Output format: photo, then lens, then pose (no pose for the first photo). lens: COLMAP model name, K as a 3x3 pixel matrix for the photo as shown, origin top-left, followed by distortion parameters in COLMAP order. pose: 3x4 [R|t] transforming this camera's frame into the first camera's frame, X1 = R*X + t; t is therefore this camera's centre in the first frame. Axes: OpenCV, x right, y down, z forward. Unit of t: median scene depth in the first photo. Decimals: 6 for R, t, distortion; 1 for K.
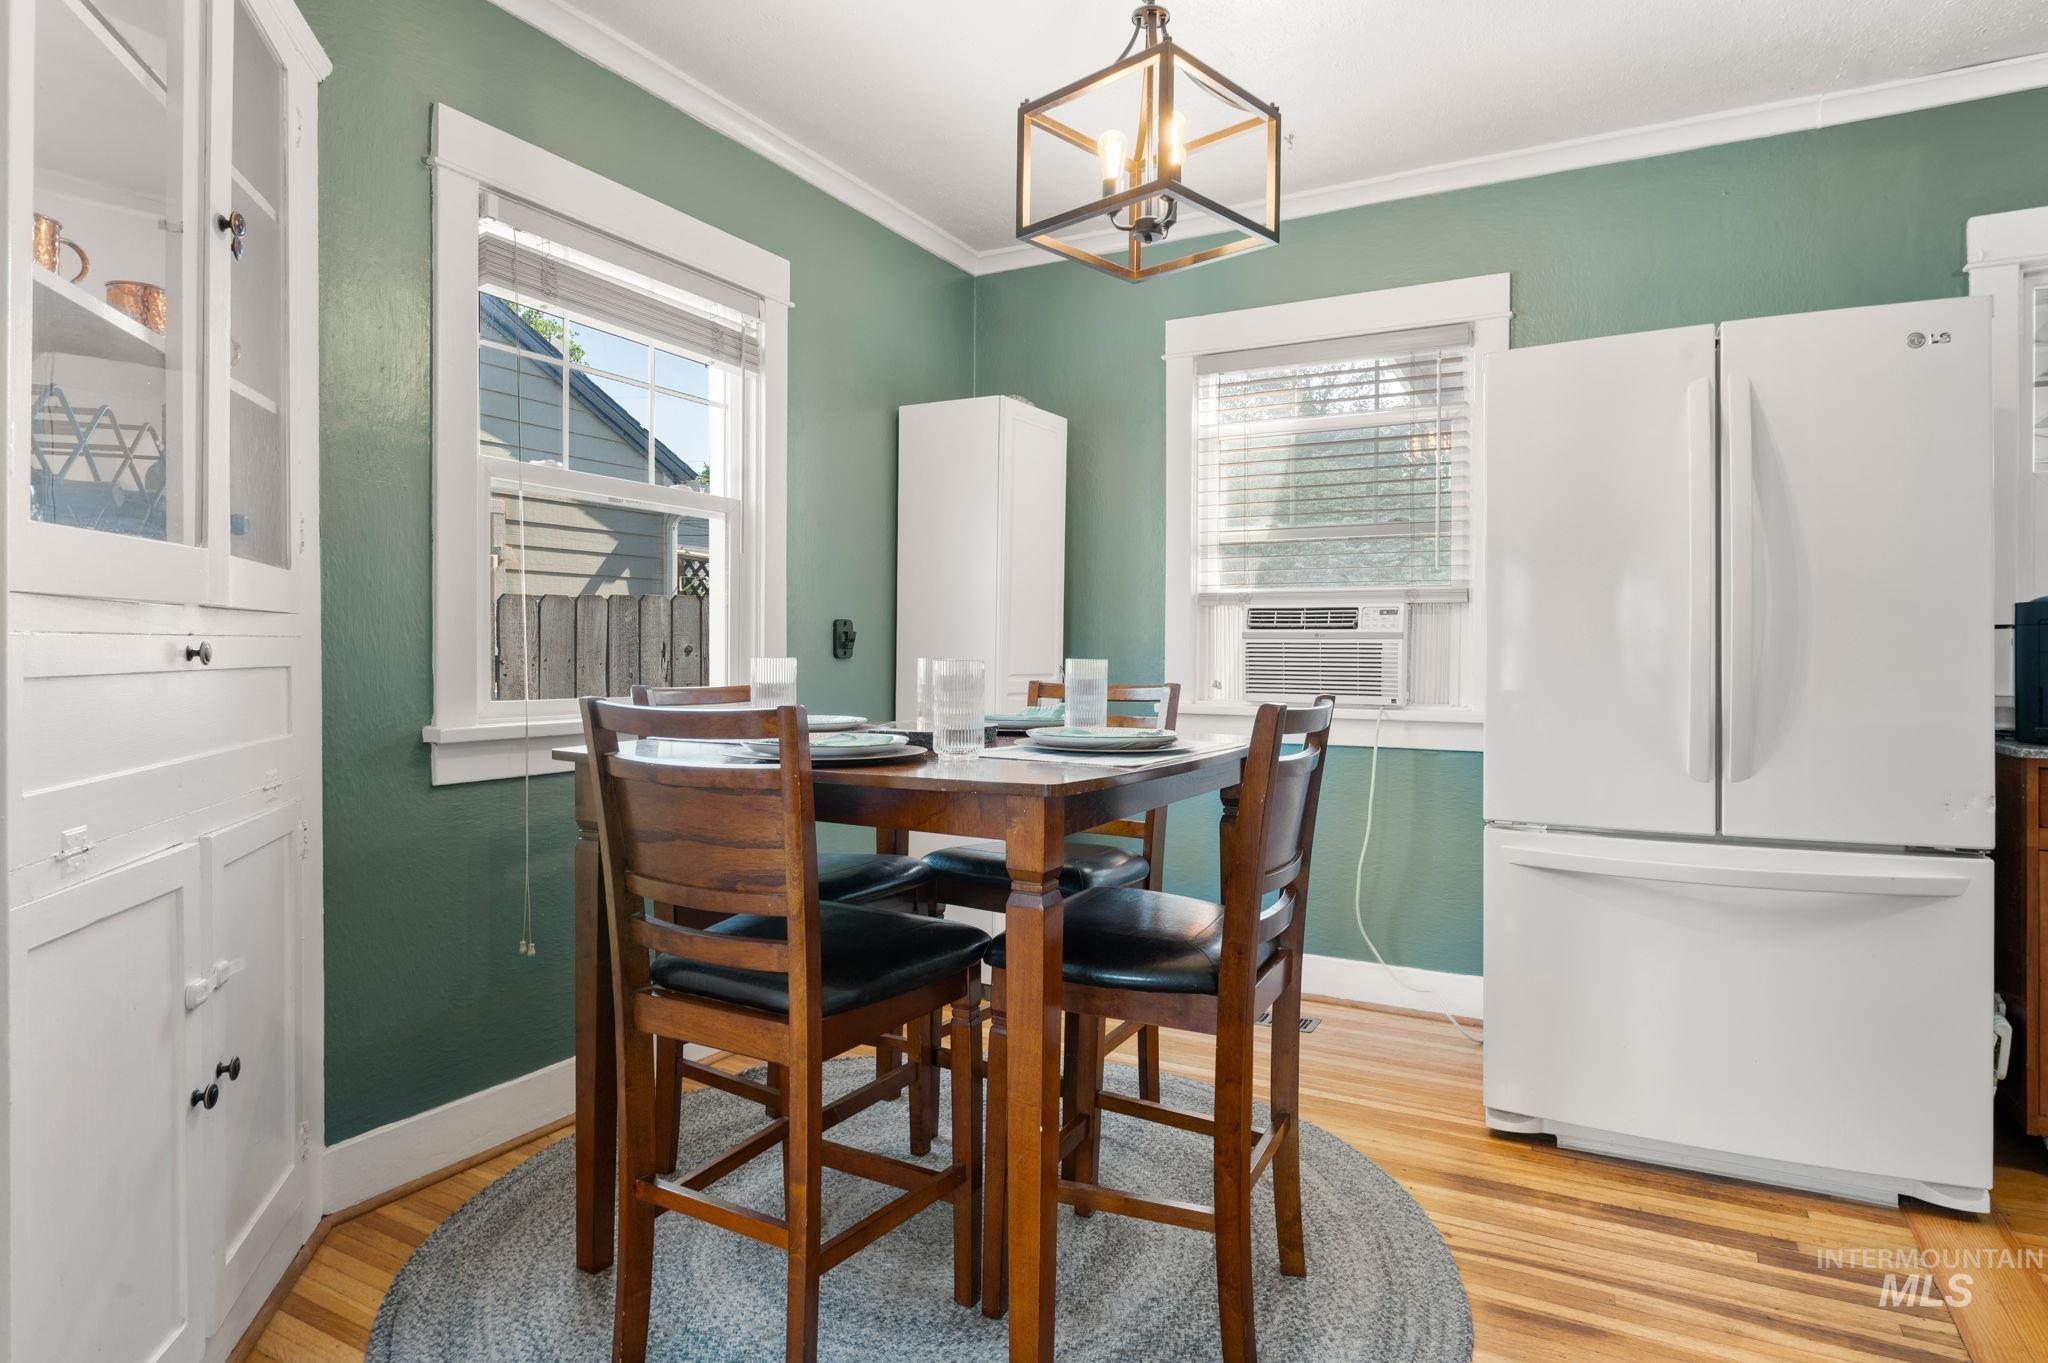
lens RADIAL K [[925.1, 0, 1024.0], [0, 925.1, 681.5], [0, 0, 1]] dist [0.000646, -0.000043]
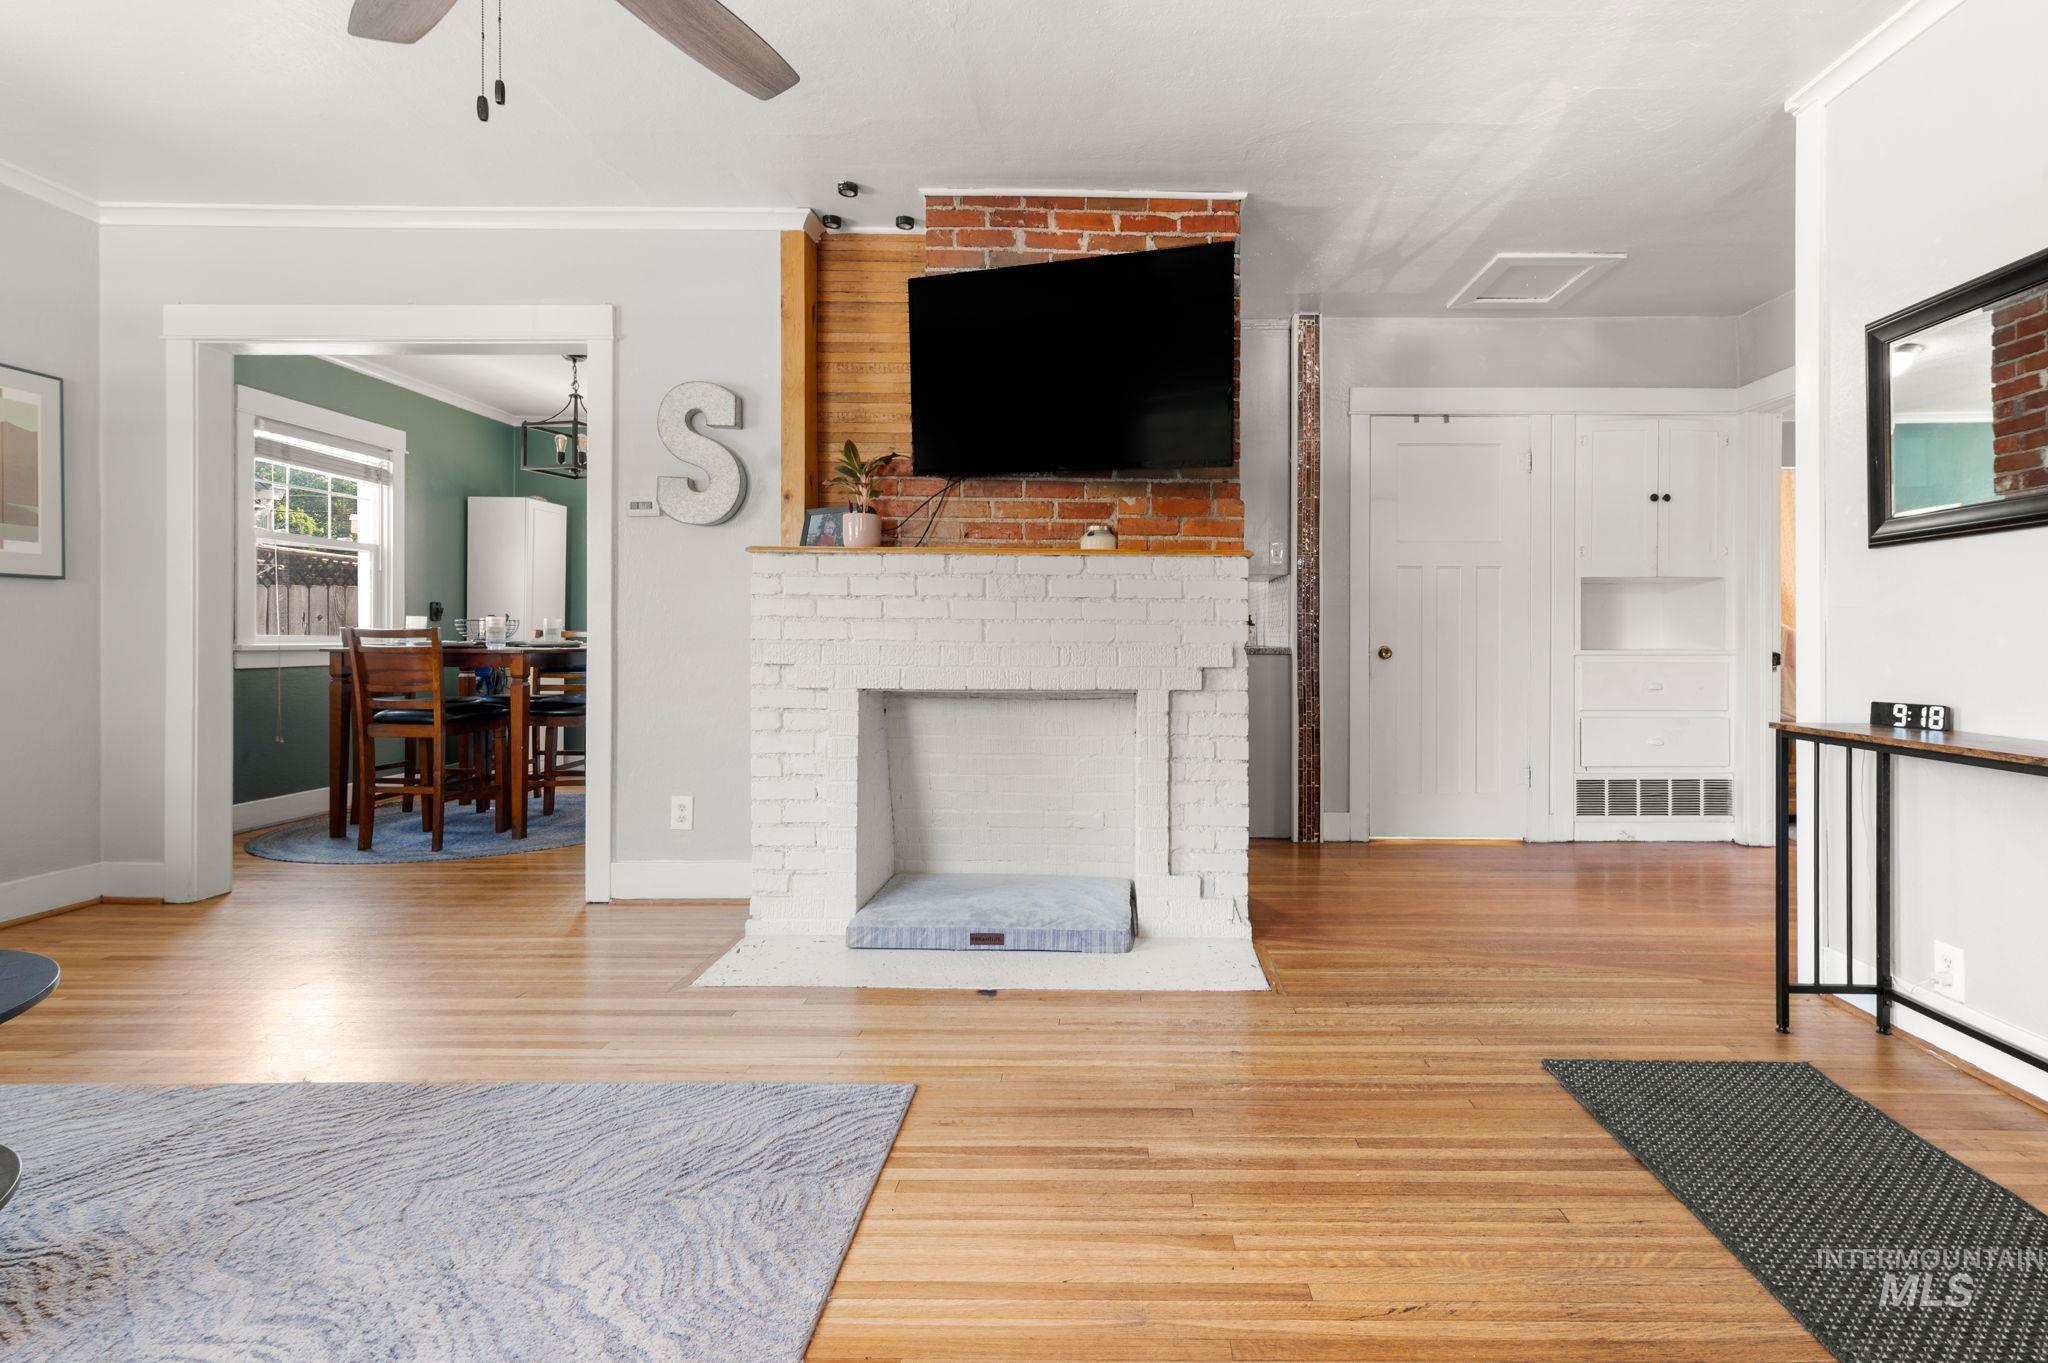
lens RADIAL K [[838.5, 0, 1024.0], [0, 838.5, 681.5], [0, 0, 1]] dist [0.000391, 0.000141]
pose [[0.899747, -0.008420, 0.436332, 0.176684], [-0.001987, 0.999724, 0.023390, 0.064396], [-0.436408, -0.021912, 0.899482, -1.357129]]
